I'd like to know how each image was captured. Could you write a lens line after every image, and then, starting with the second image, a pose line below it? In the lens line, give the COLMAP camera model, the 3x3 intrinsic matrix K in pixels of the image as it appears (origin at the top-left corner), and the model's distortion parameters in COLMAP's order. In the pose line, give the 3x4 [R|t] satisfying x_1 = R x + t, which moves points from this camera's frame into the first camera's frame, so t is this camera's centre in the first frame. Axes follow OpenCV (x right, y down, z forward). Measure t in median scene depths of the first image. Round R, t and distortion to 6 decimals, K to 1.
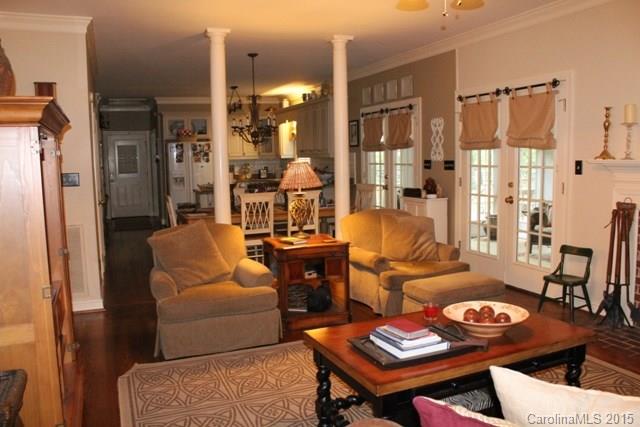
lens RADIAL K [[530.8, 0, 327.0], [0, 530.8, 213.1], [0, 0, 1]] dist [-0.073554, 0.017969]
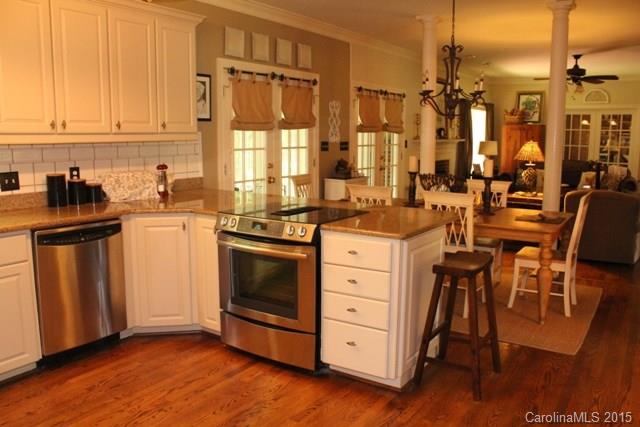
lens RADIAL K [[530.8, 0, 327.0], [0, 530.8, 213.1], [0, 0, 1]] dist [-0.073554, 0.017969]
pose [[-0.562355, -0.107503, 0.819878, -0.638528], [0.093780, 0.976824, 0.192406, -0.162319], [-0.821561, 0.185088, -0.539241, 1.575246]]
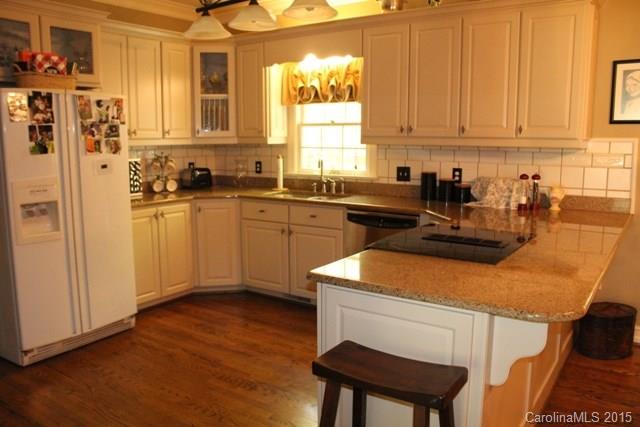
lens RADIAL K [[530.8, 0, 327.0], [0, 530.8, 213.1], [0, 0, 1]] dist [-0.073554, 0.017969]
pose [[0.833212, -0.060663, 0.549616, -0.477953], [0.040620, 0.997993, 0.048572, -0.106634], [-0.551459, -0.018145, 0.834004, 1.000099]]
